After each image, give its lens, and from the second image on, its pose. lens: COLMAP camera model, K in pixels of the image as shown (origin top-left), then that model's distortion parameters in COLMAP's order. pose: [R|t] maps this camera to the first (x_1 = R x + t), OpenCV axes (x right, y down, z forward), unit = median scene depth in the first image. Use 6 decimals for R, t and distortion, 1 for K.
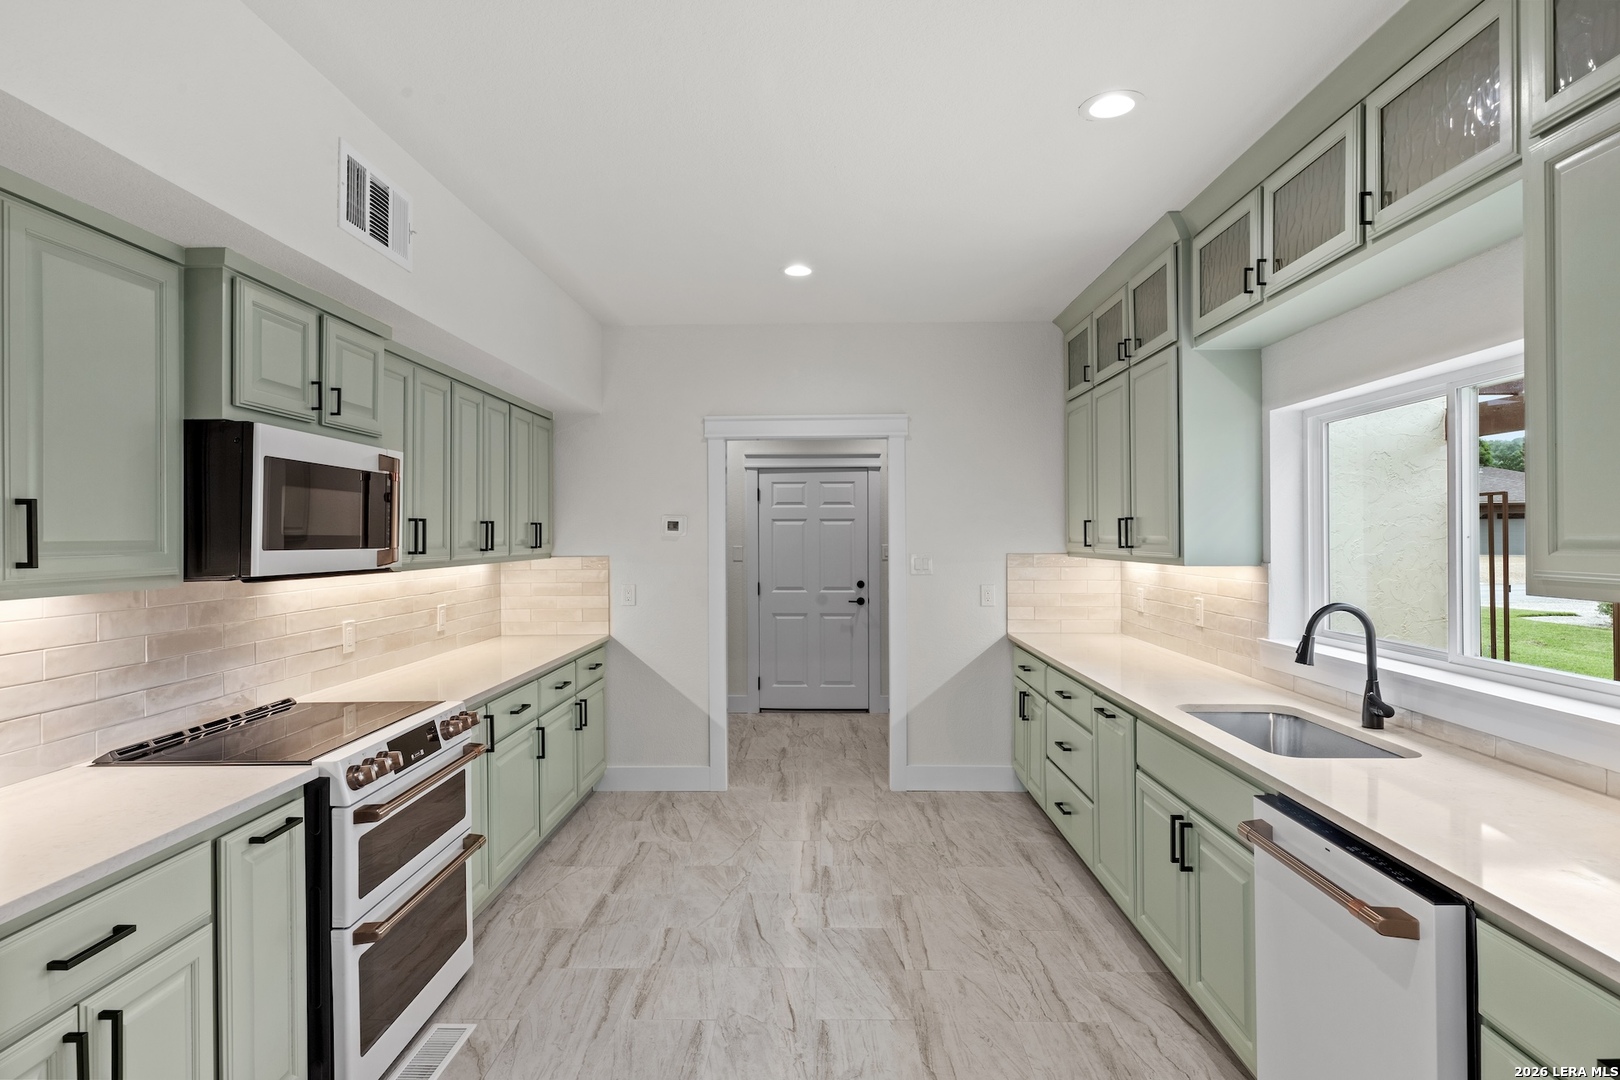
lens RADIAL K [[857.2, 0, 823.0], [0, 857.2, 530.3], [0, 0, 1]] dist [0.001540, 0.000250]
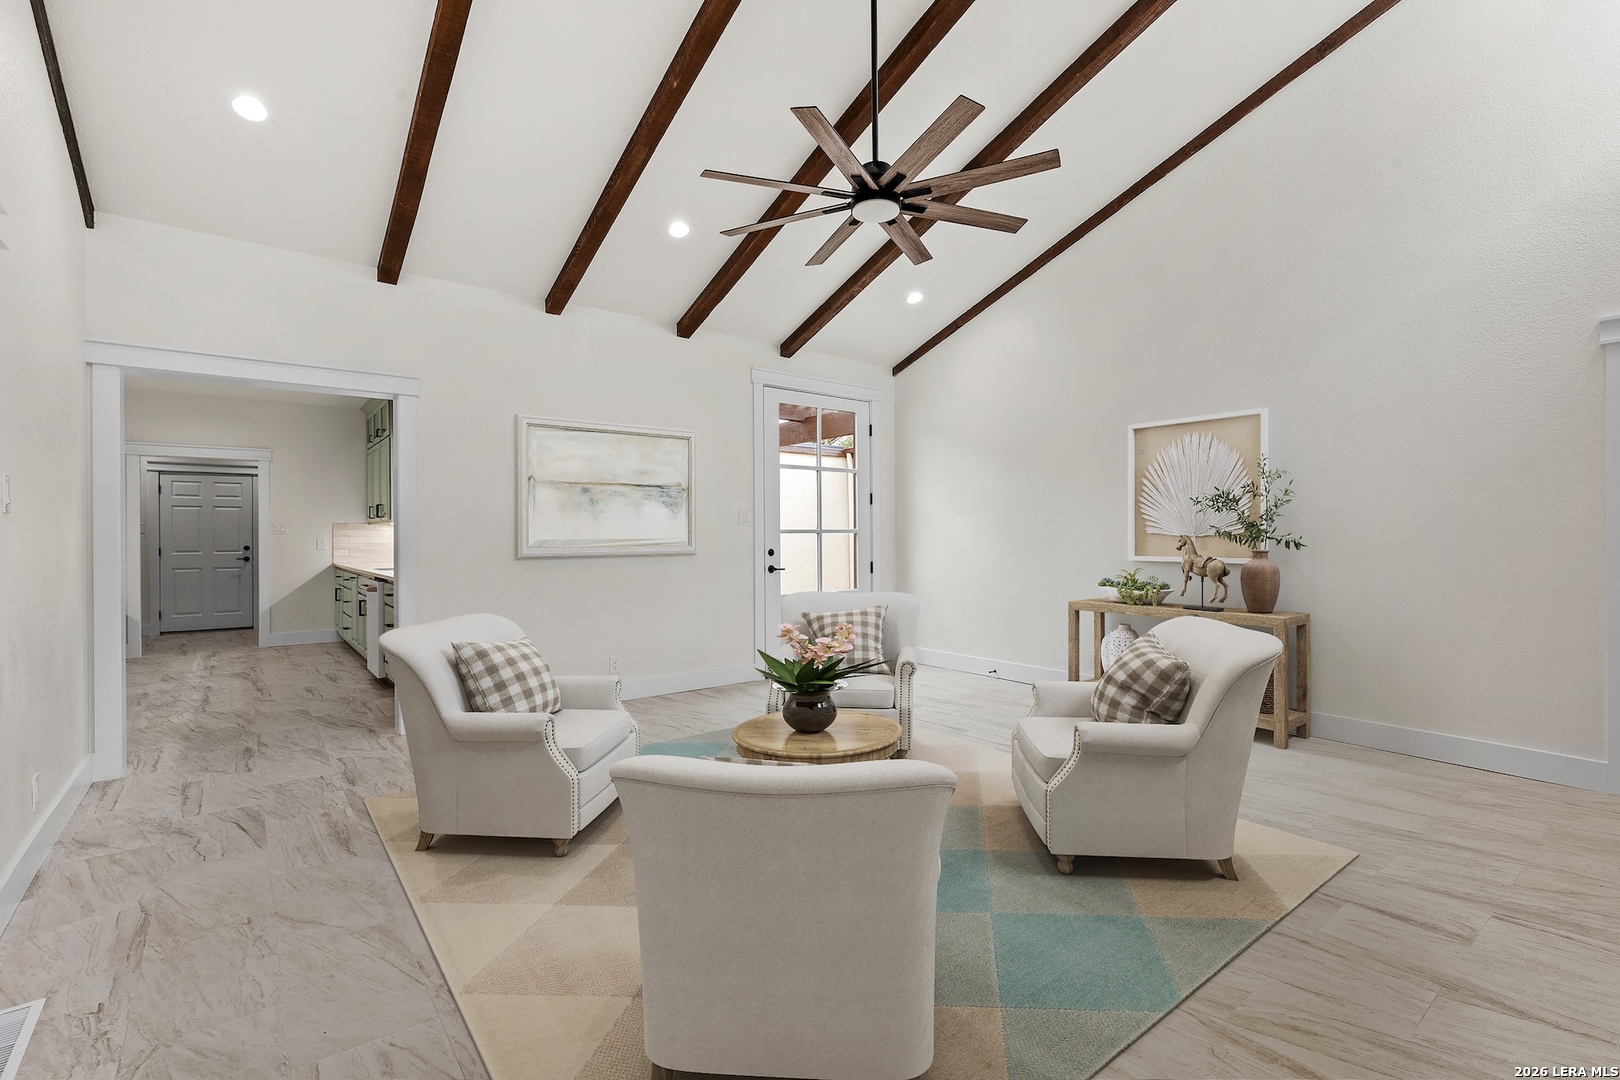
lens RADIAL K [[727.0, 0, 809.9], [0, 727.0, 534.8], [0, 0, 1]] dist [0.005402, 0.000243]
pose [[0.781225, 0.004048, 0.624237, 0.035566], [-0.003872, 0.999991, -0.001638, 0.085025], [-0.624238, -0.001138, 0.781234, -1.650786]]
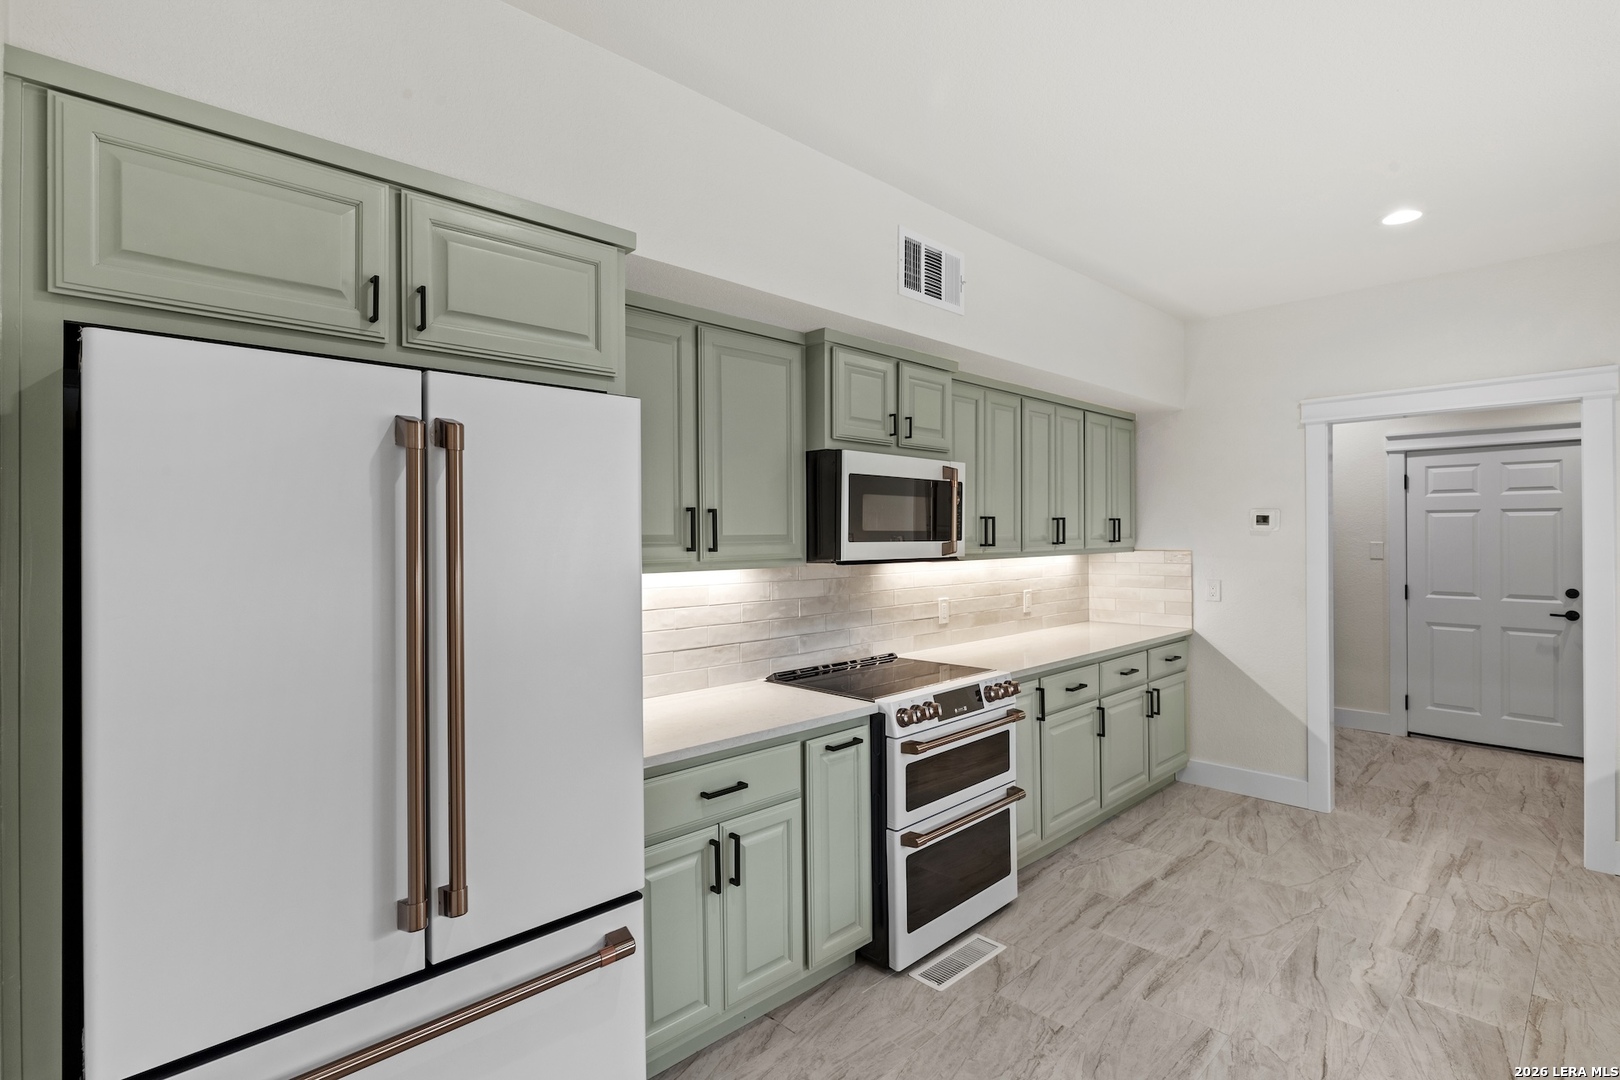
lens RADIAL K [[790.9, 0, 802.1], [0, 790.9, 533.1], [0, 0, 1]] dist [-0.002155, 0.000934]
pose [[0.702839, 0.001519, -0.711347, 0.145053], [0.005632, 0.999954, 0.007700, -0.000866], [0.711327, -0.009418, 0.702798, 0.038454]]
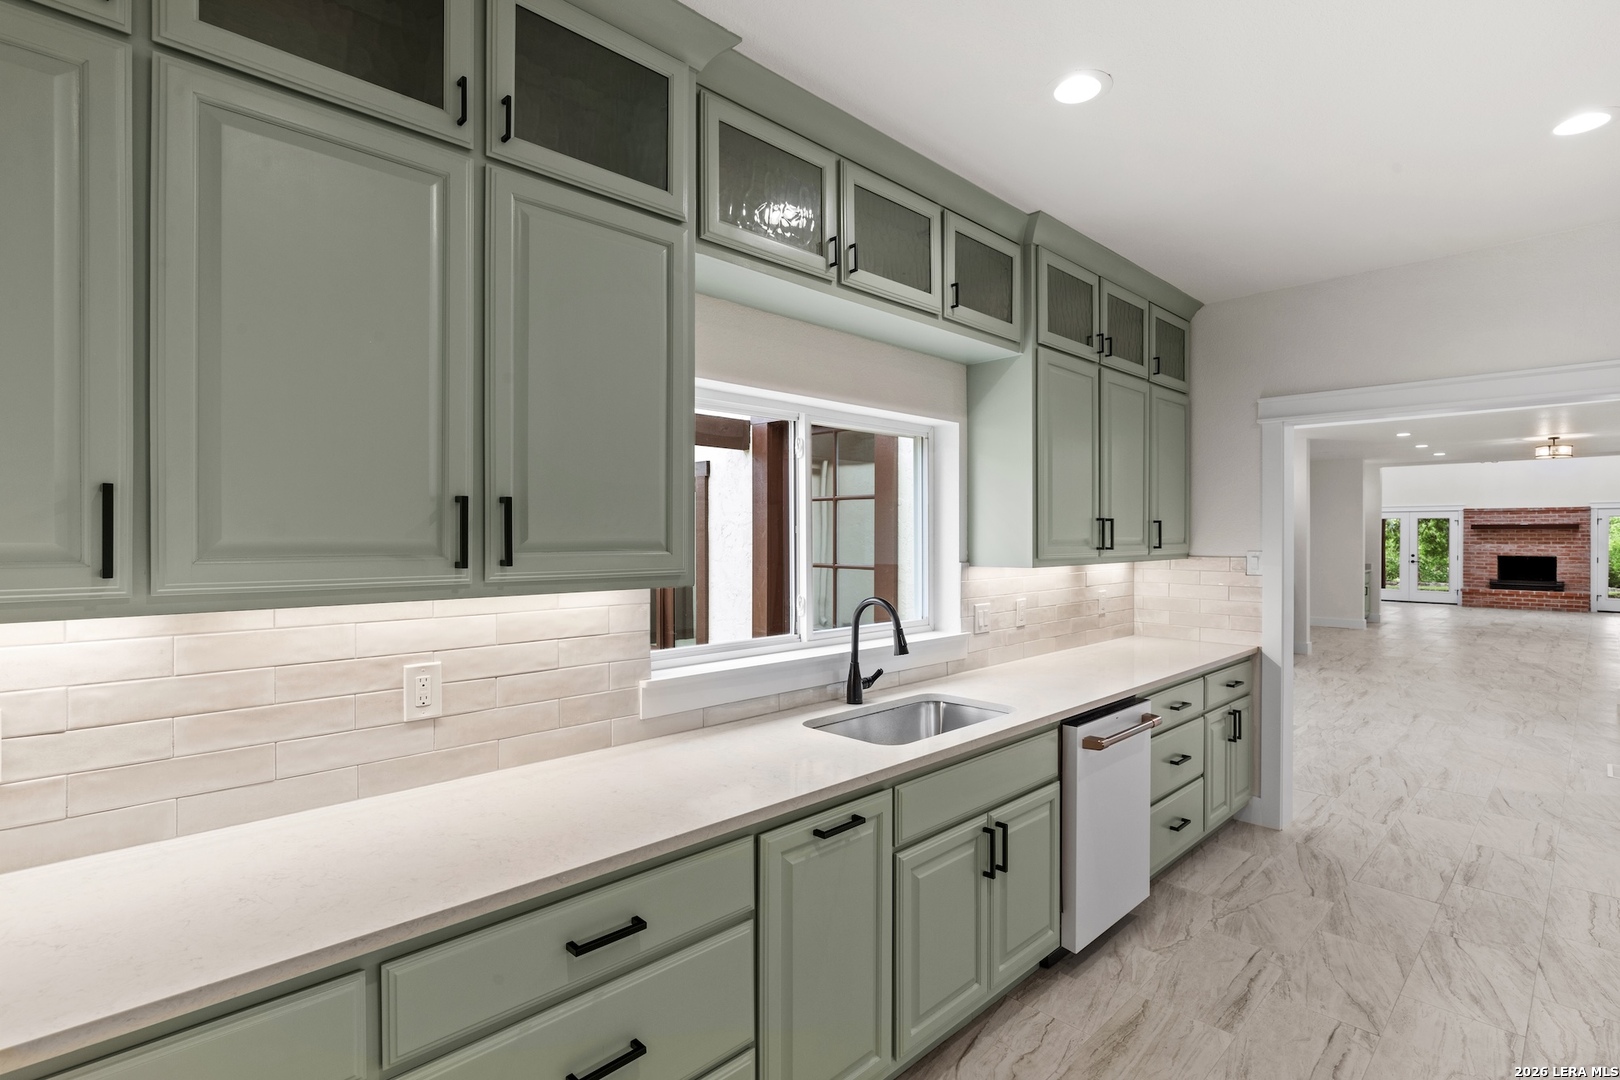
lens RADIAL K [[780.8, 0, 810.0], [0, 780.8, 540.0], [0, 0, 1]] dist [-0.004198, 0.000673]
pose [[-0.706214, 0.000277, 0.707998, -0.055495], [-0.002636, 0.999992, -0.003022, 0.009719], [-0.707994, -0.004000, -0.706208, 1.499785]]
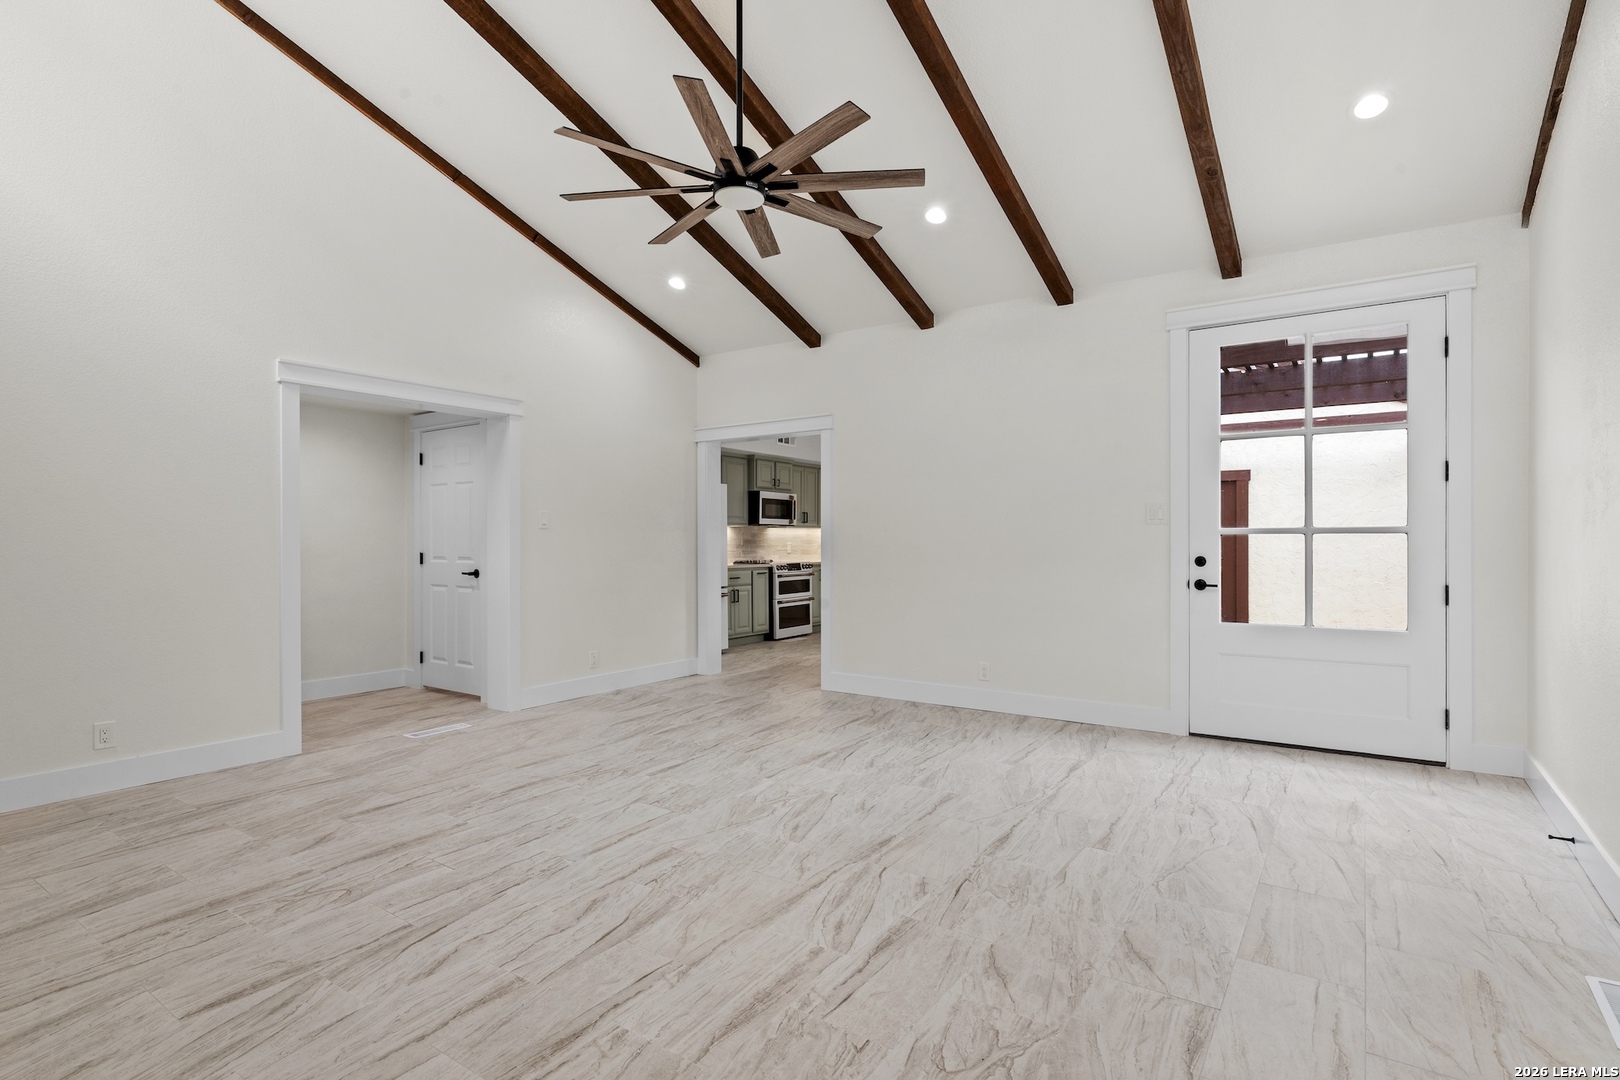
lens RADIAL K [[790.9, 0, 802.1], [0, 790.9, 533.1], [0, 0, 1]] dist [-0.002155, 0.000934]
pose [[0.825077, -0.001105, -0.565019, 1.408437], [0.001289, 0.999999, -0.000073, 0.074786], [0.565019, -0.000668, 0.825078, -1.741142]]
